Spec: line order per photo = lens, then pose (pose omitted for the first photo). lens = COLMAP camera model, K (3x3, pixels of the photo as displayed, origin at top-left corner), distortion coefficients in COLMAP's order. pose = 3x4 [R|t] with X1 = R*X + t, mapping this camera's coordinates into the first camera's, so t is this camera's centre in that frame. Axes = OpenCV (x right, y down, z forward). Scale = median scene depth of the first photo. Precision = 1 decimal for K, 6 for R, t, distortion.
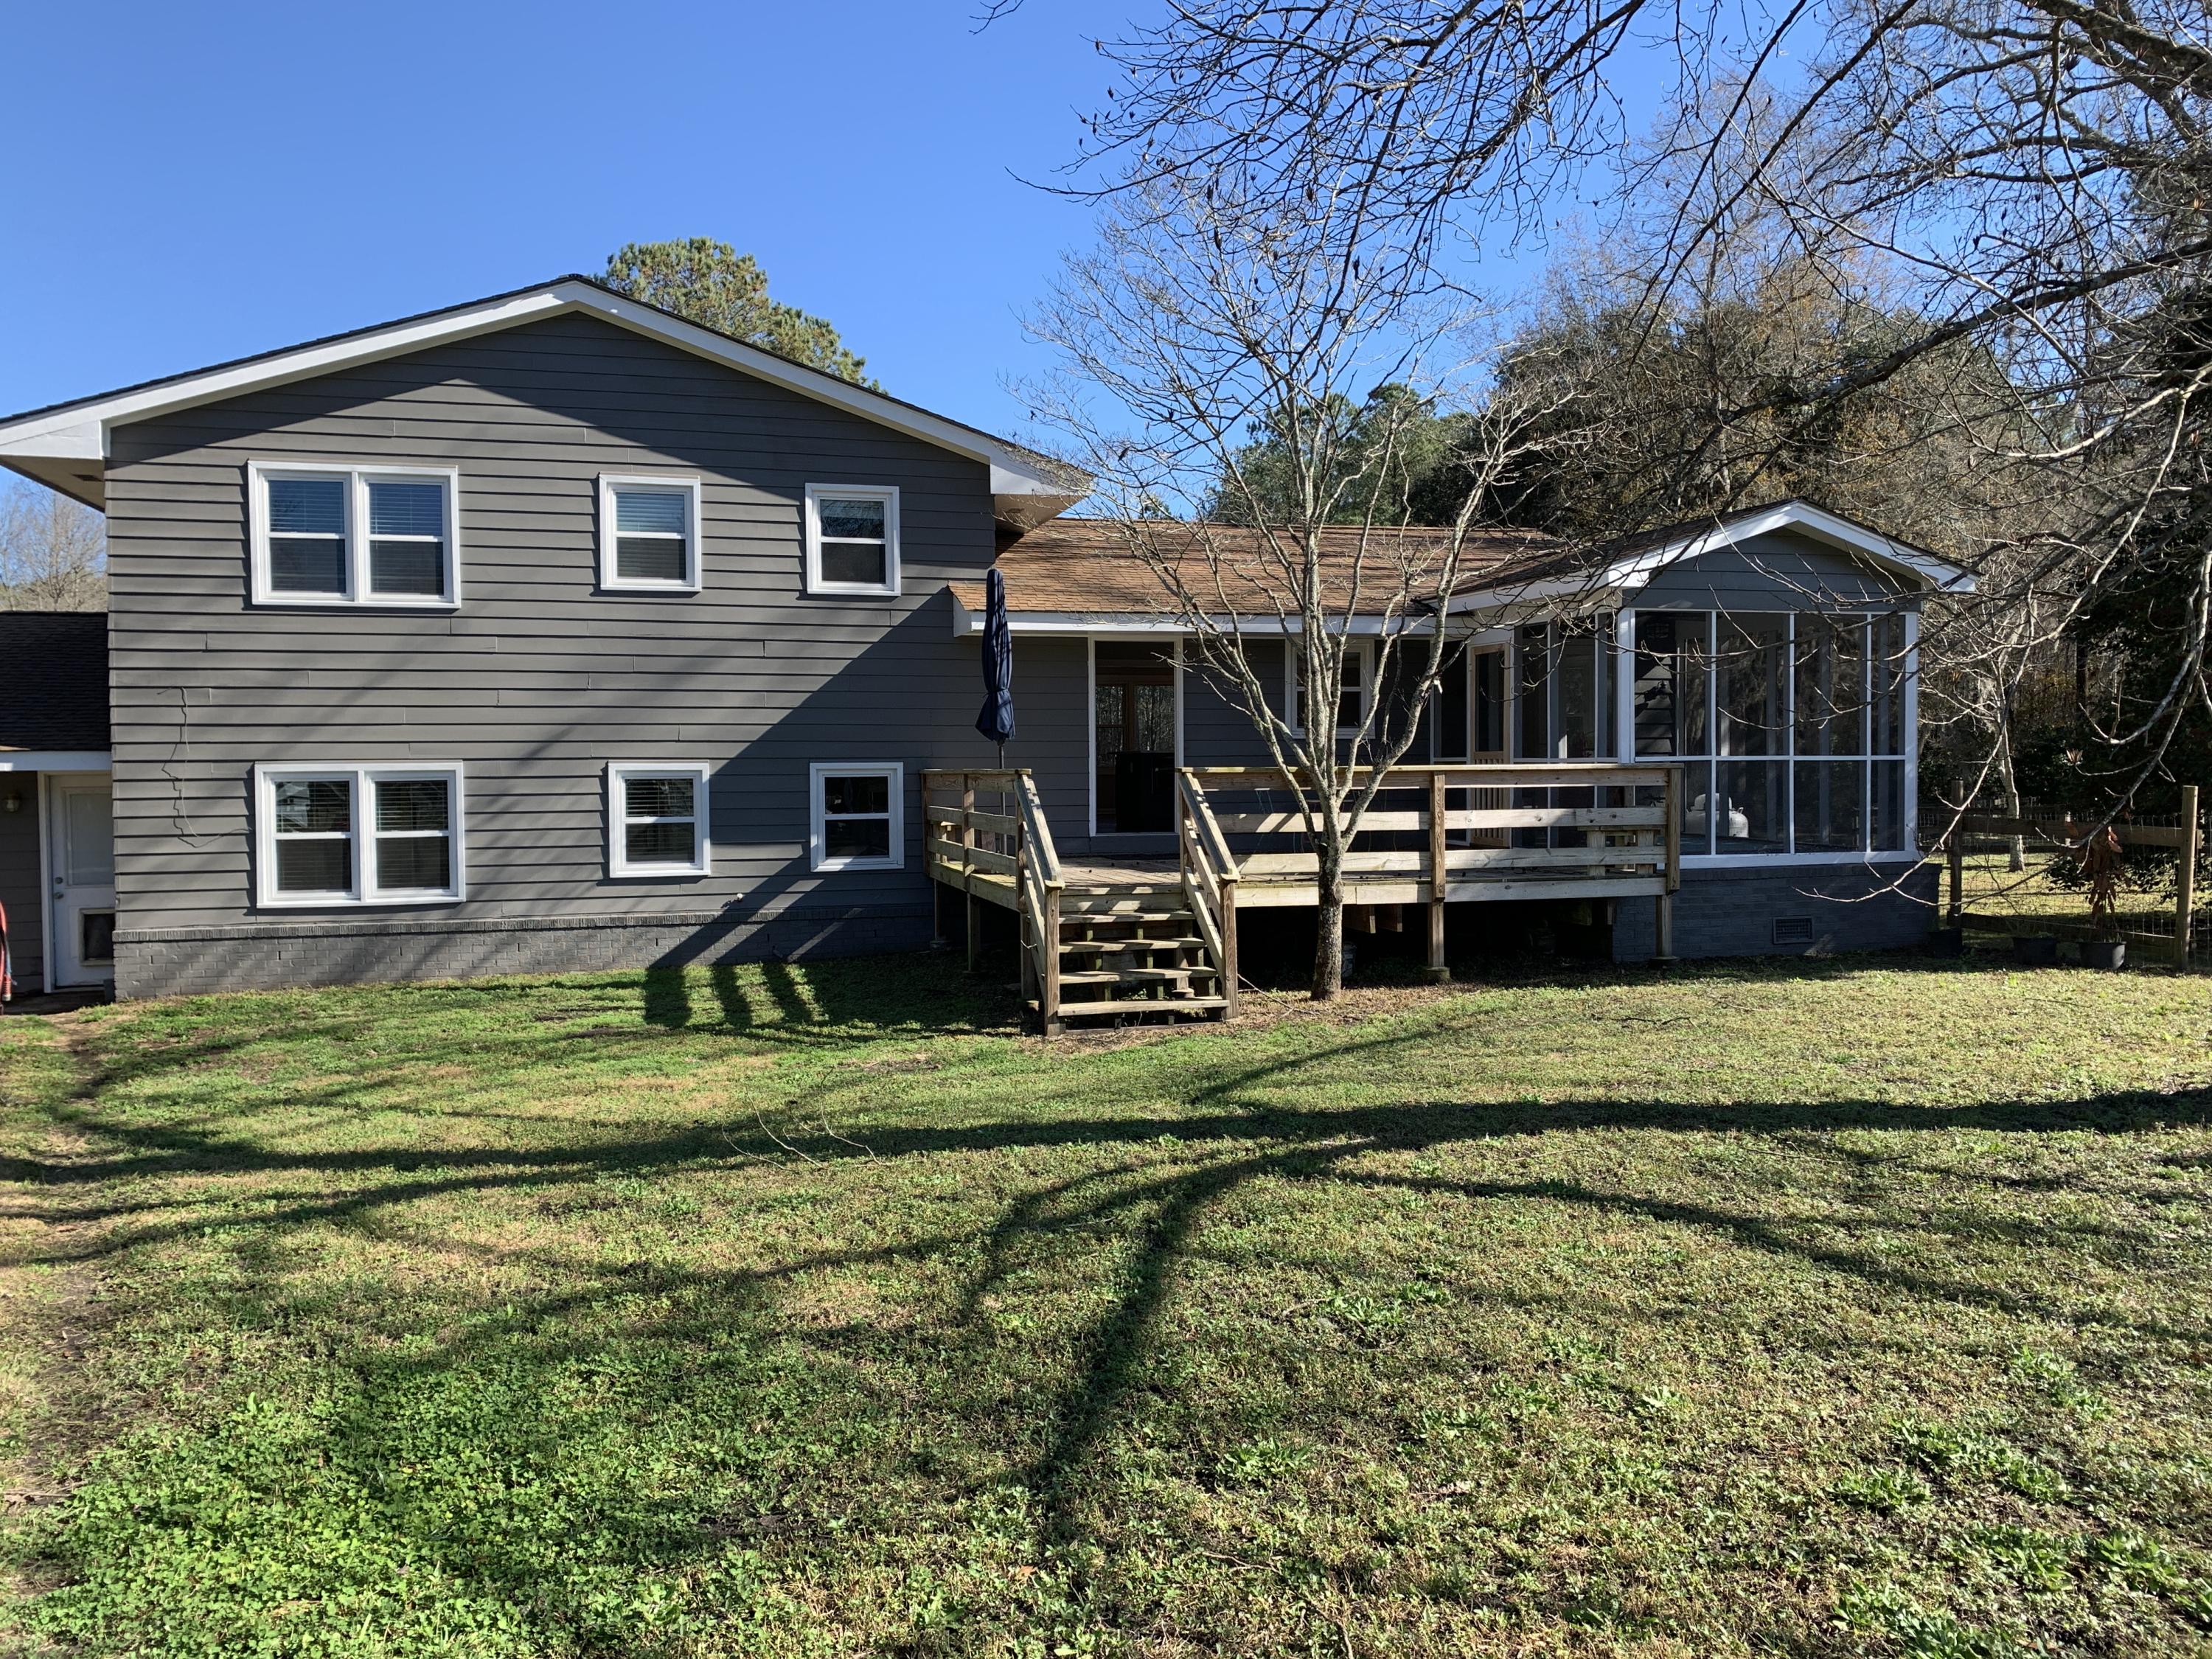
lens RADIAL K [[1696.8, 0, 1105.1], [0, 1696.8, 836.3], [0, 0, 1]] dist [0.064931, -0.075920]
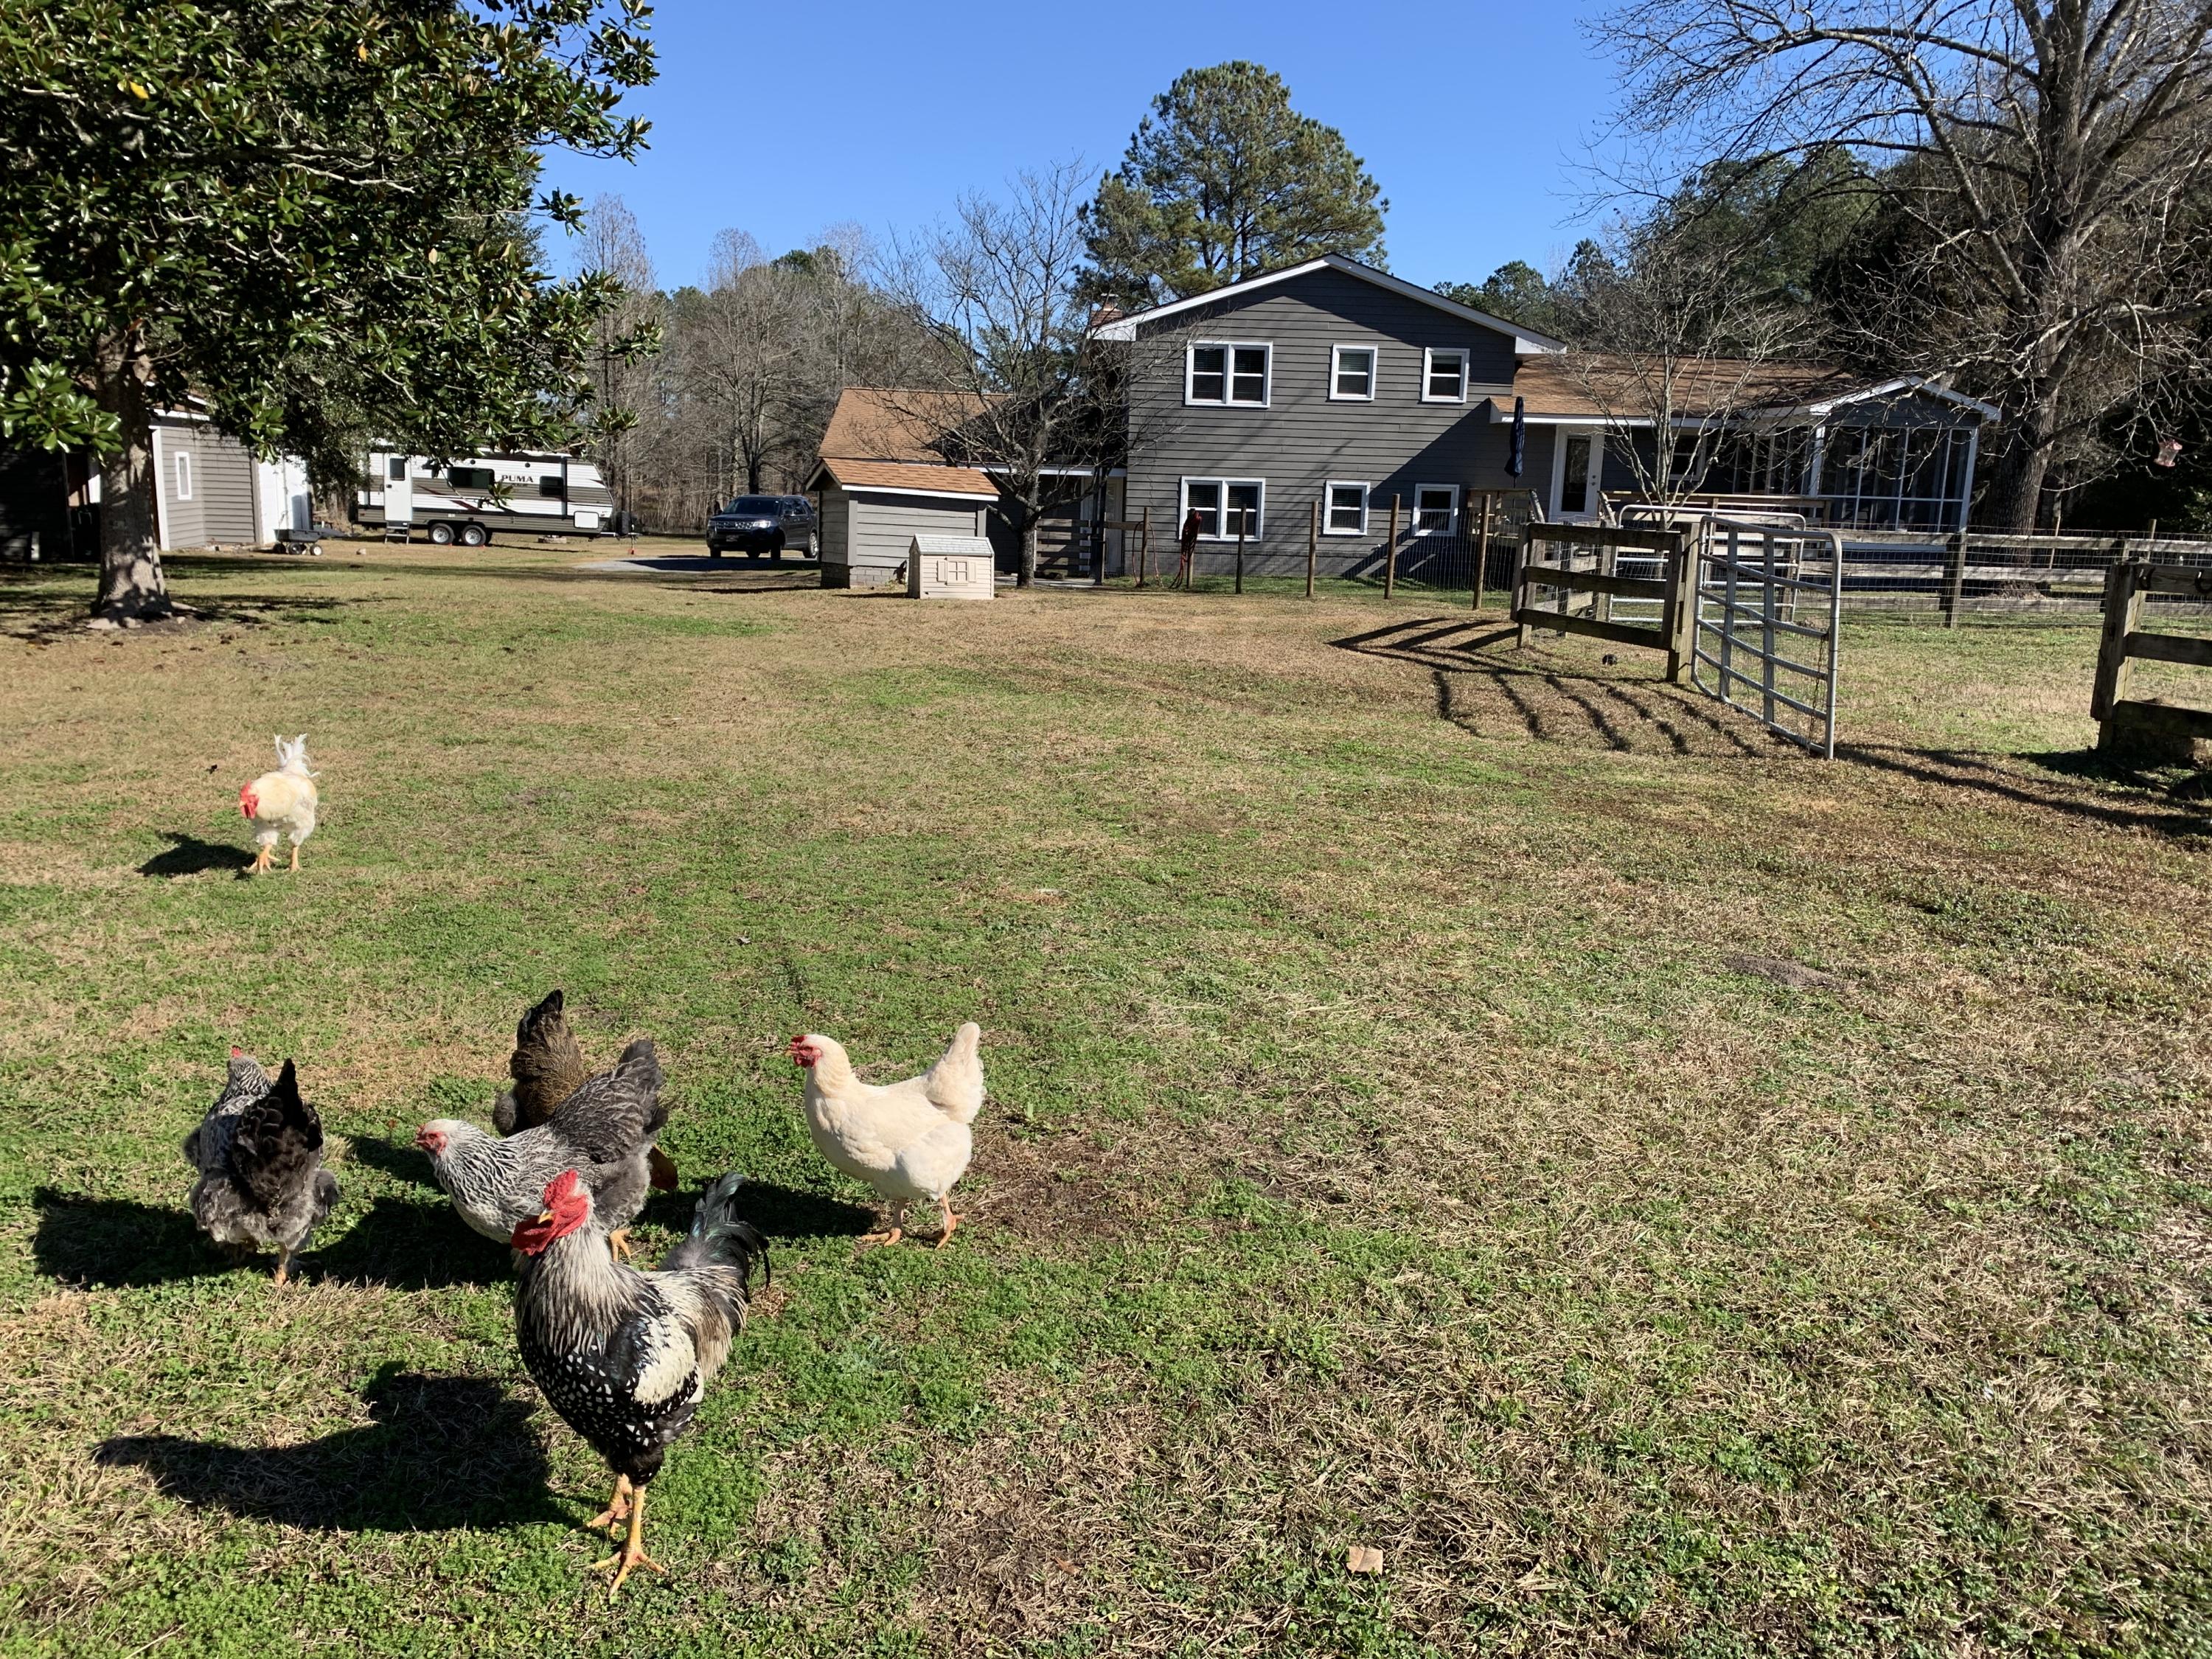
lens RADIAL K [[1696.8, 0, 1096.8], [0, 1696.8, 813.6], [0, 0, 1]] dist [0.064931, -0.075920]
pose [[0.972813, 0.080552, -0.217133, -0.068586], [-0.048125, 0.987408, 0.150698, 0.063364], [0.226538, -0.136151, 0.964439, -1.224243]]
